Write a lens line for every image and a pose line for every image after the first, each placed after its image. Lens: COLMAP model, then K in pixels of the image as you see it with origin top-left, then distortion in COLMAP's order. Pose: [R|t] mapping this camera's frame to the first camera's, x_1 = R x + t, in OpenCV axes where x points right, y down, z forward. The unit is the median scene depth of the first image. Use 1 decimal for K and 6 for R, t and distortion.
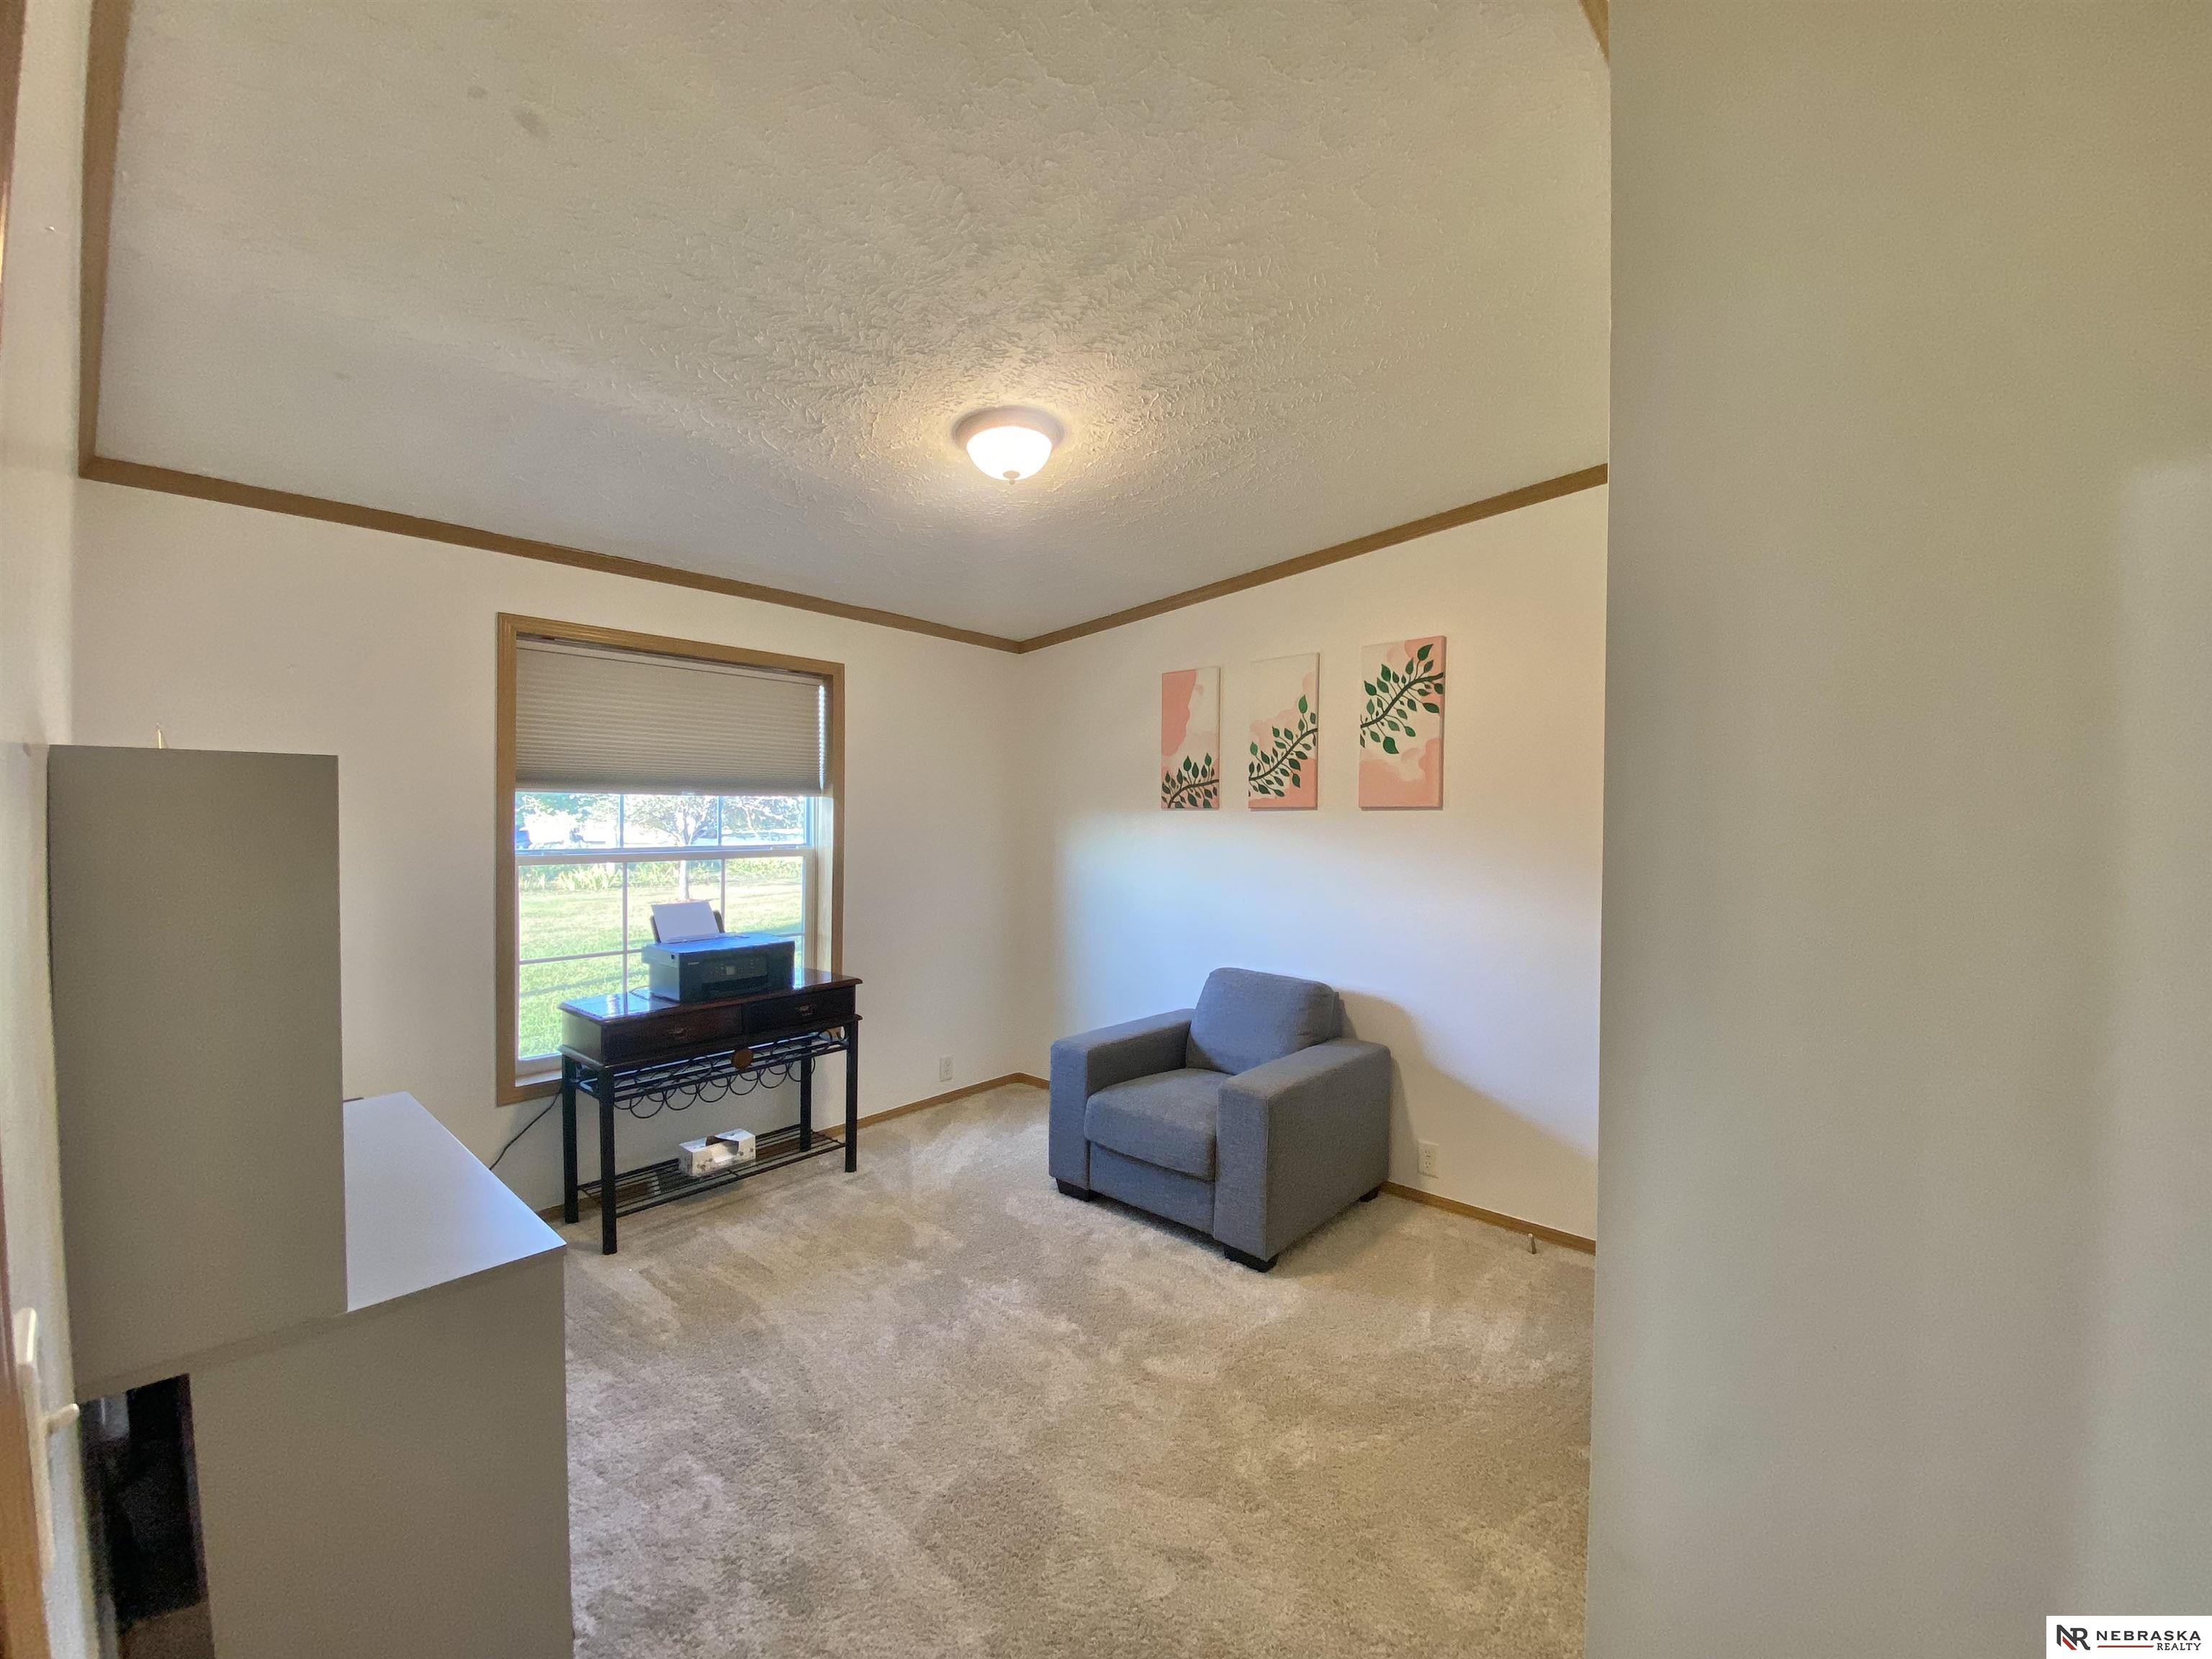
lens RADIAL K [[895.1, 0, 1106.0], [0, 895.1, 829.5], [0, 0, 1]] dist [0.037034, -0.026972]
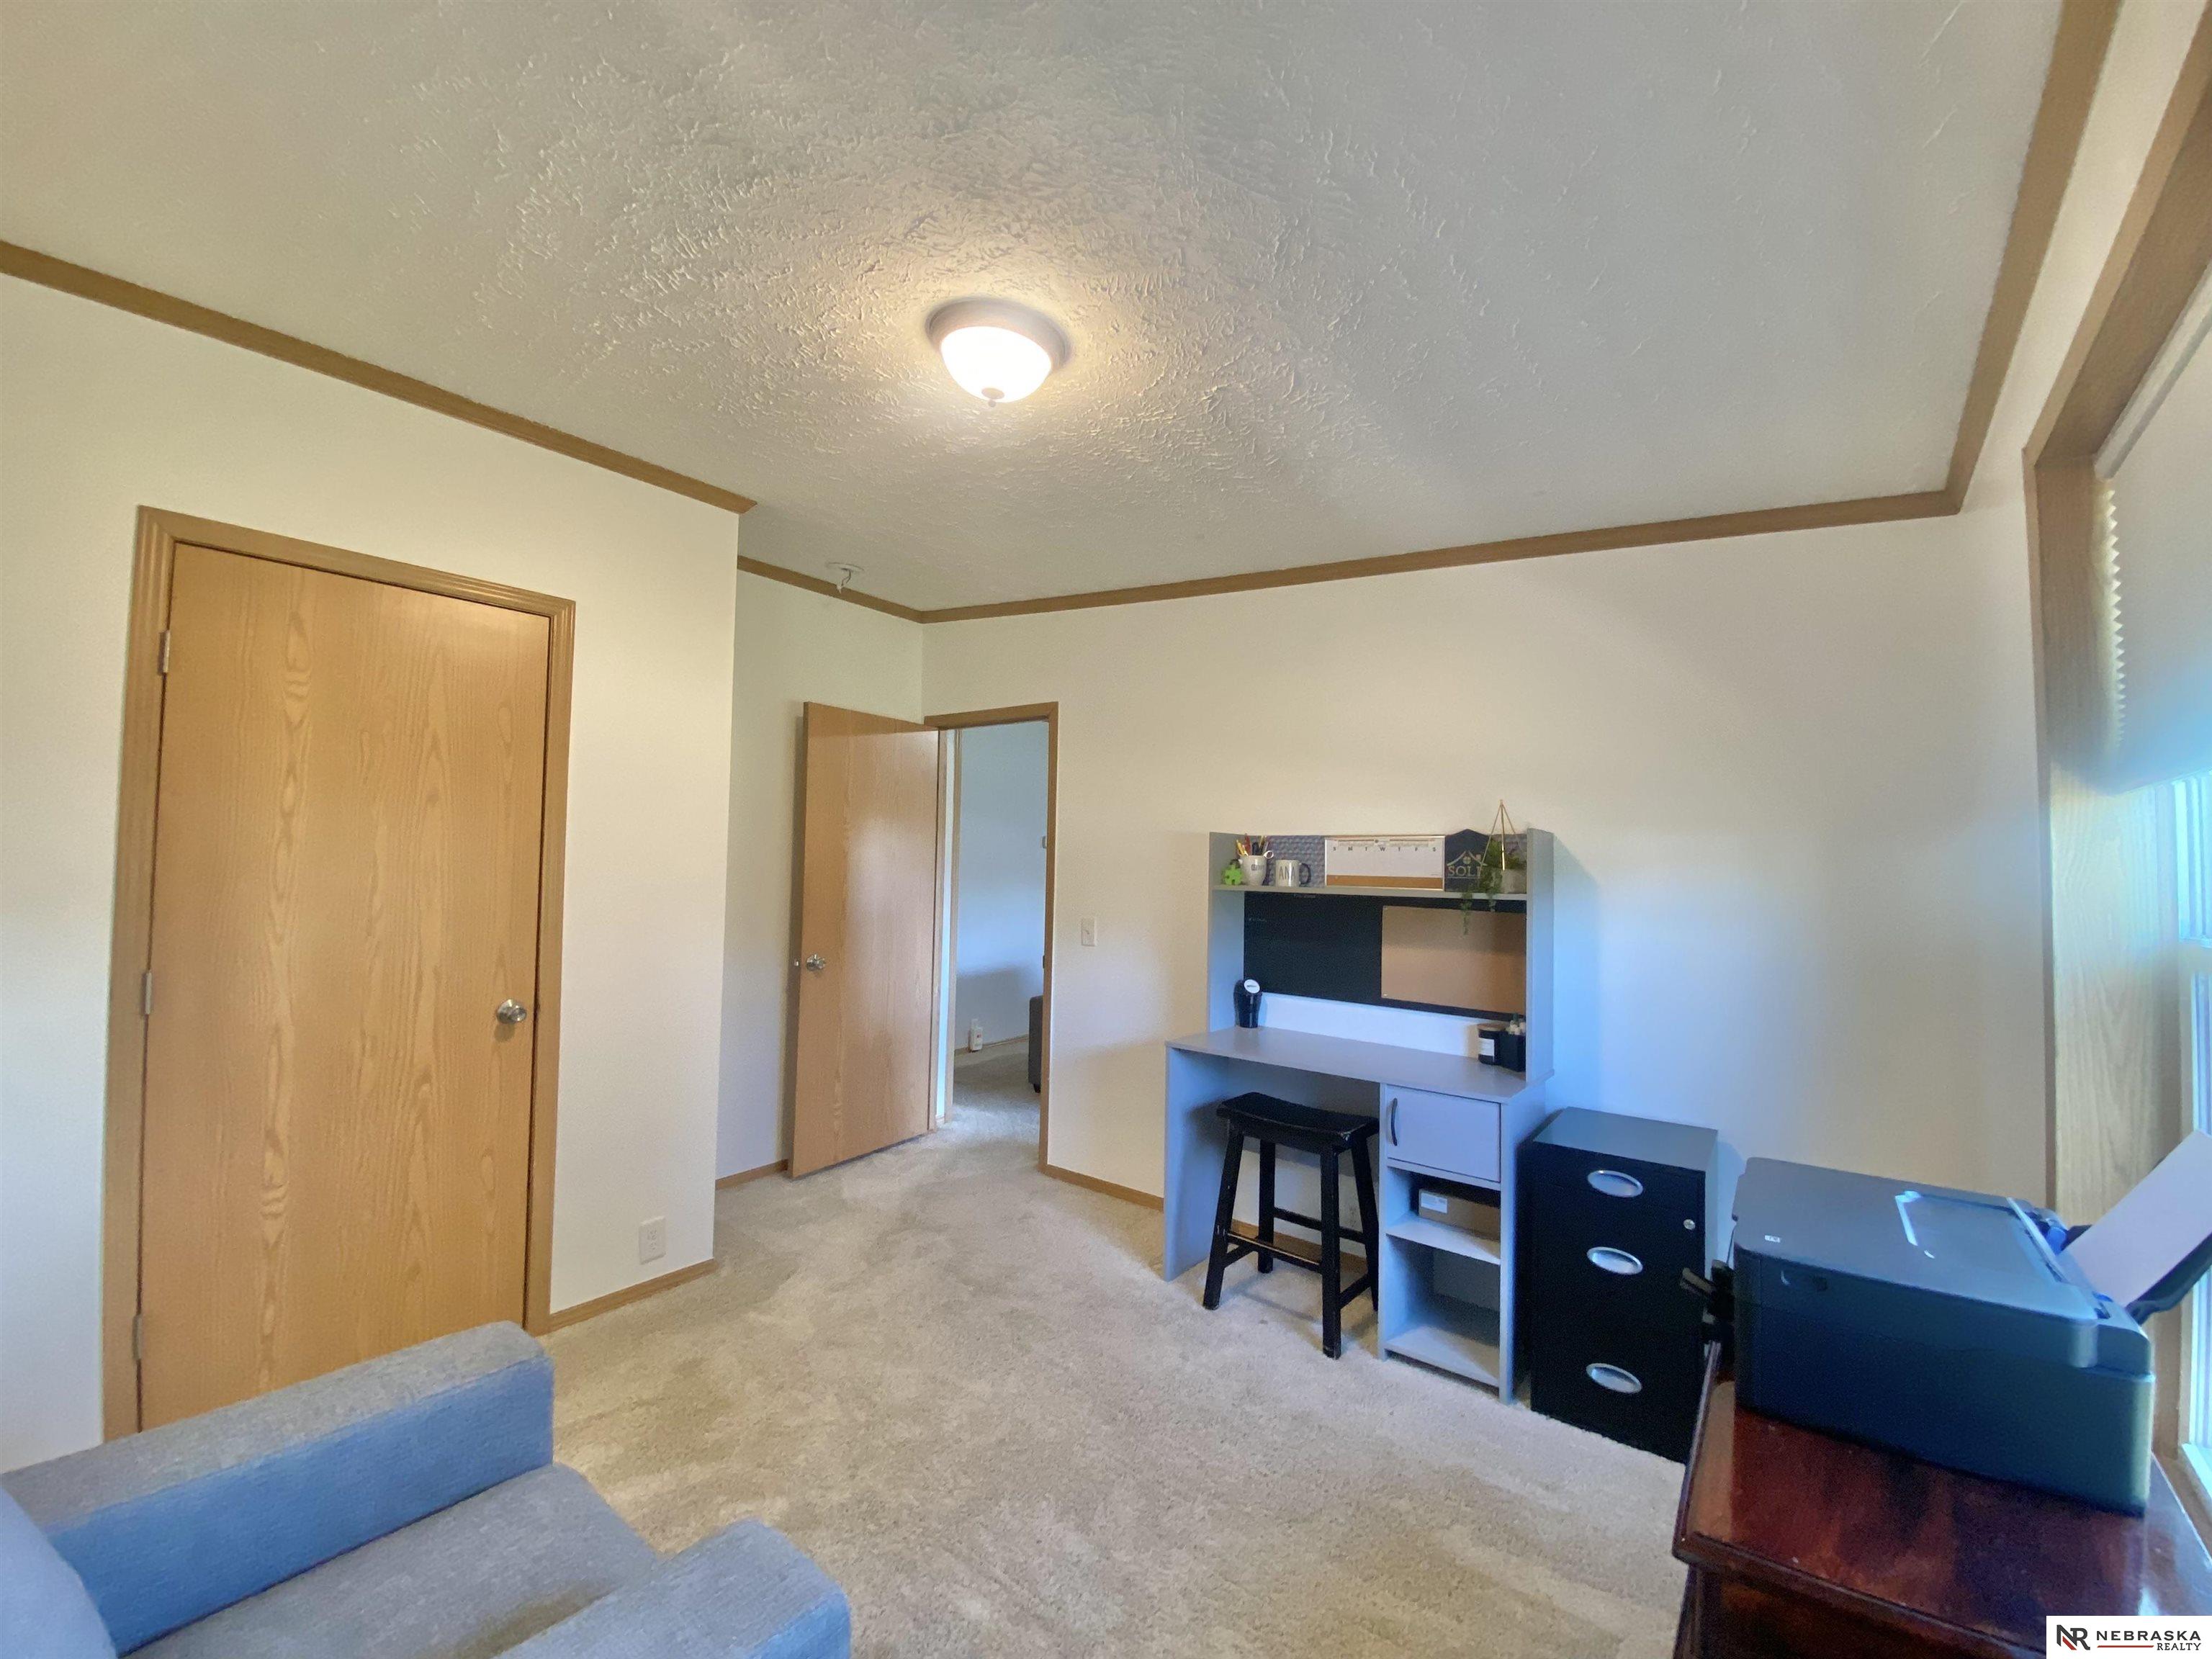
lens RADIAL K [[895.1, 0, 1106.0], [0, 895.1, 829.5], [0, 0, 1]] dist [0.037034, -0.026972]
pose [[-0.997789, -0.031596, -0.058476, -0.133156], [-0.030128, 0.999212, -0.025822, 0.000604], [0.059245, -0.024003, -0.997955, 1.404395]]
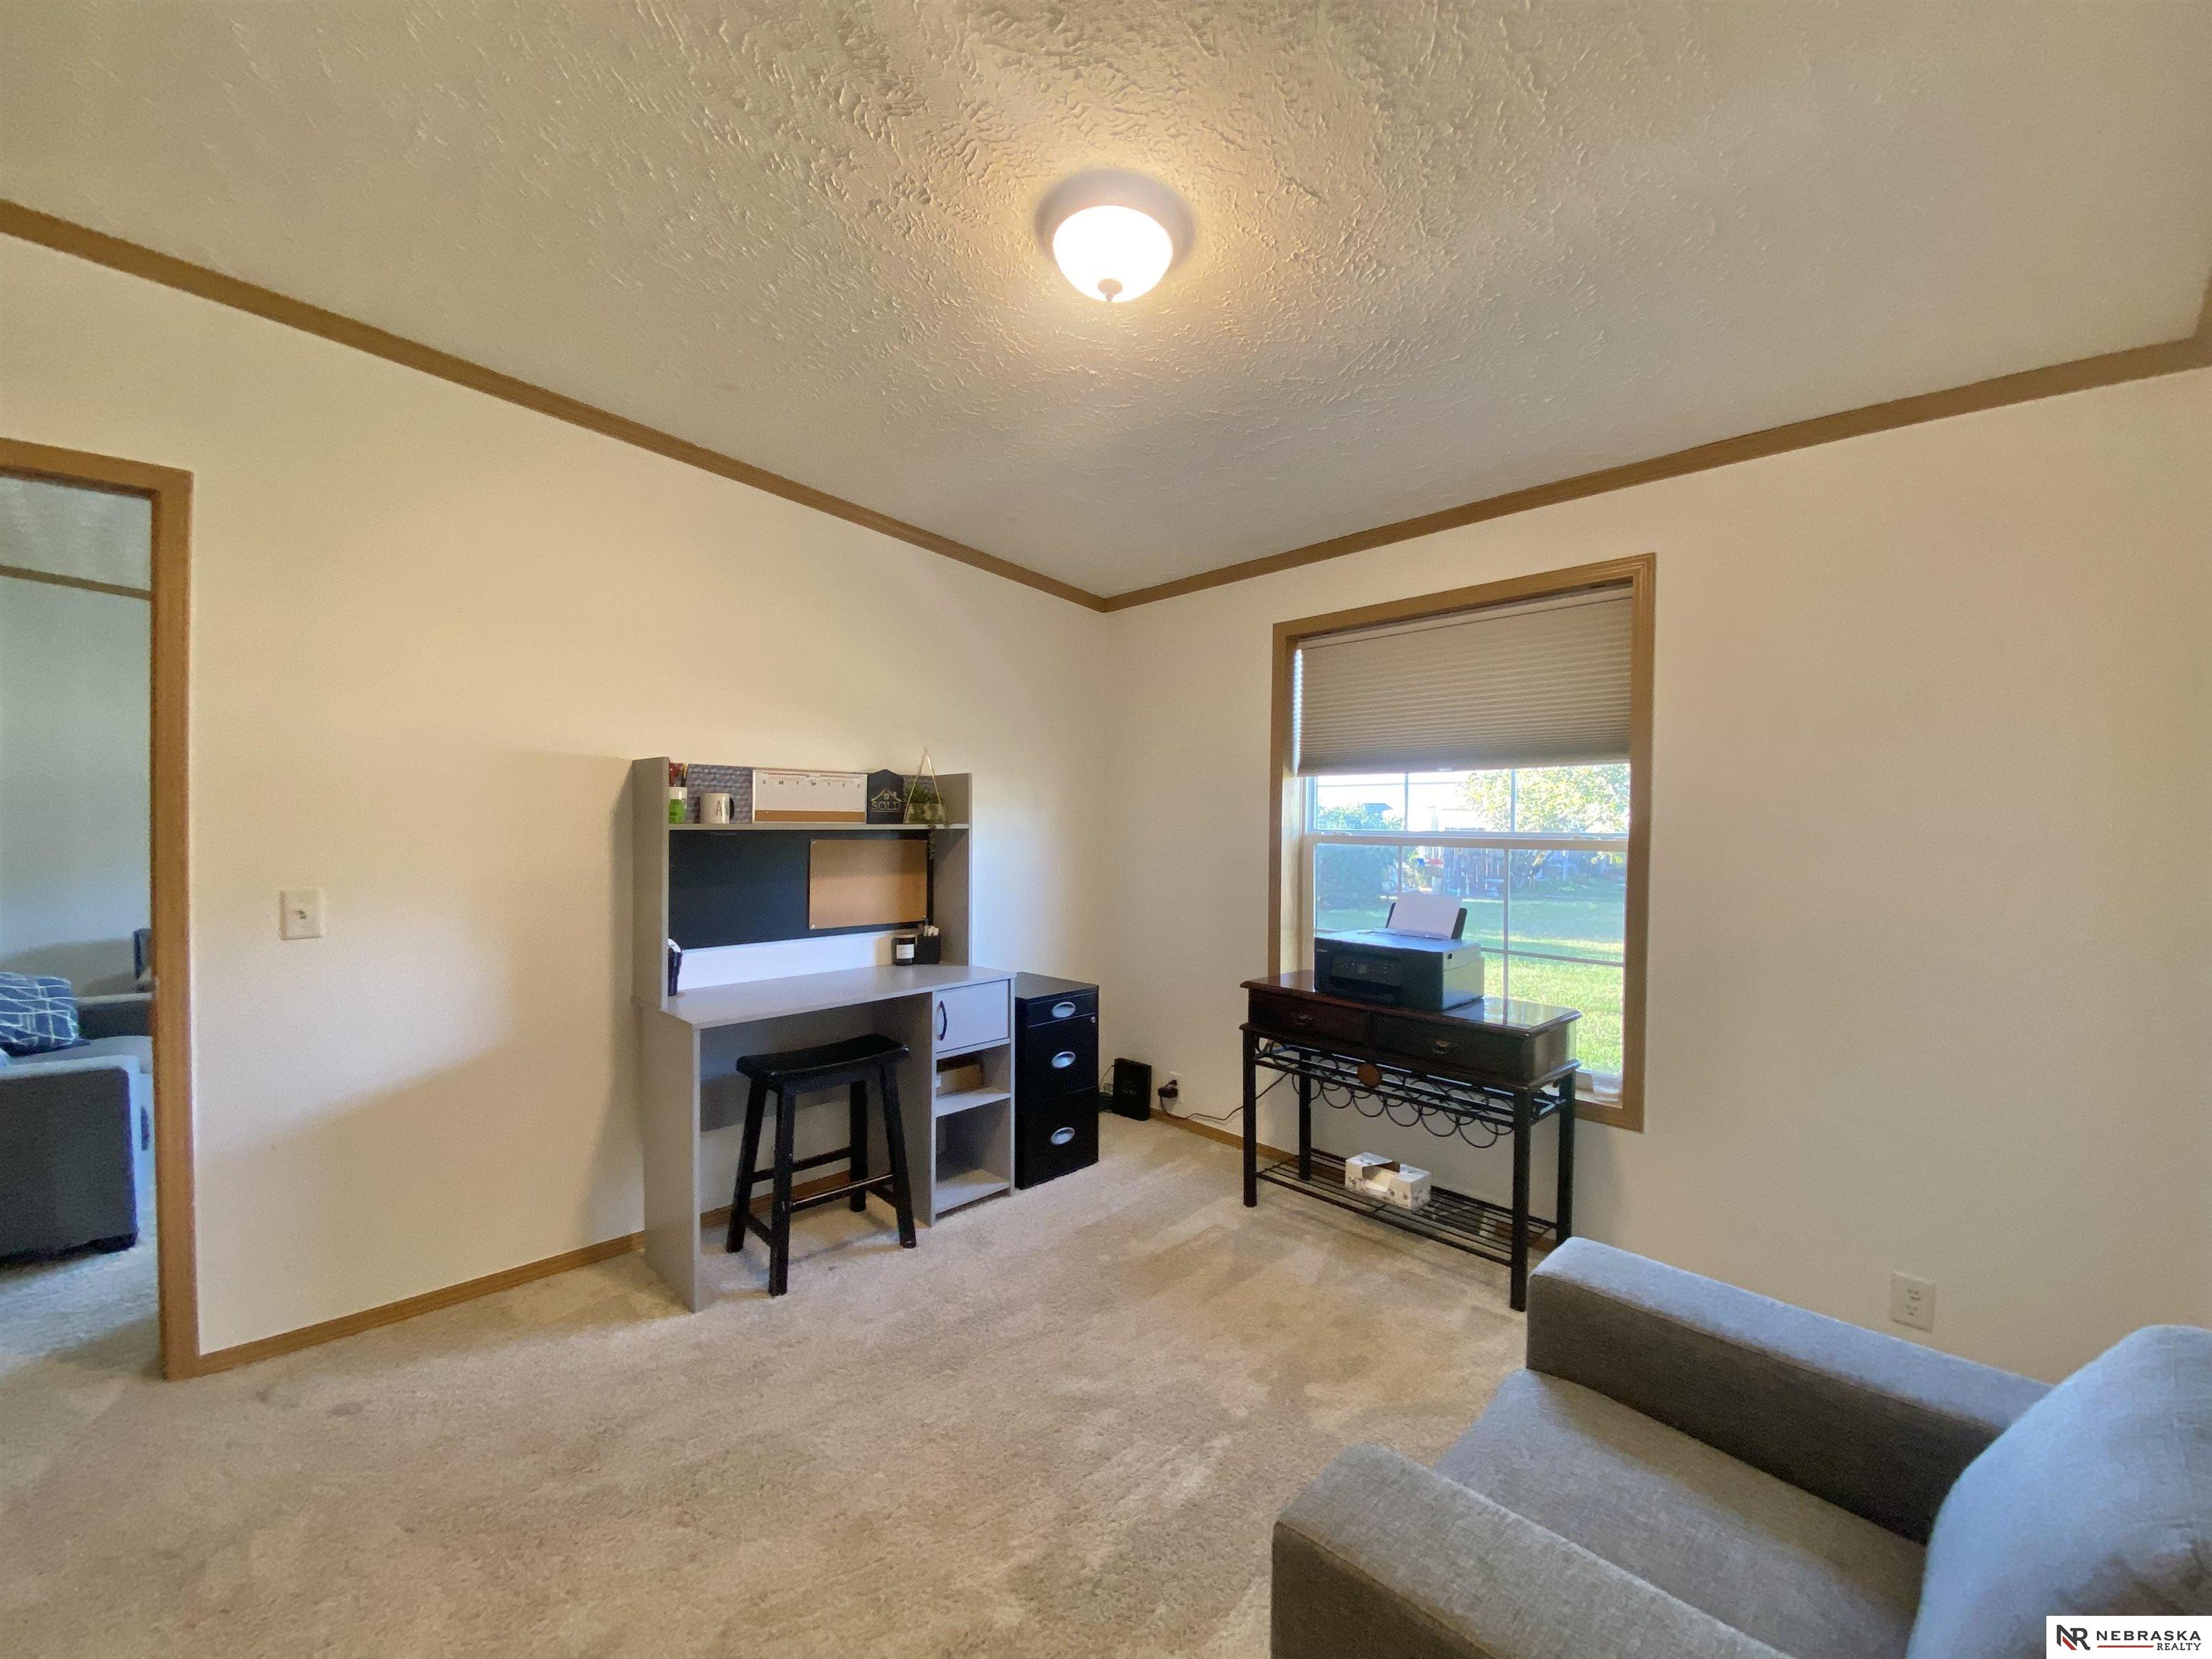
lens RADIAL K [[895.1, 0, 1106.0], [0, 895.1, 829.5], [0, 0, 1]] dist [0.037034, -0.026972]
pose [[-0.072404, 0.000720, -0.997375, 0.479465], [-0.026451, 0.999647, 0.002642, 0.026931], [0.997025, 0.026573, -0.072359, 0.836766]]
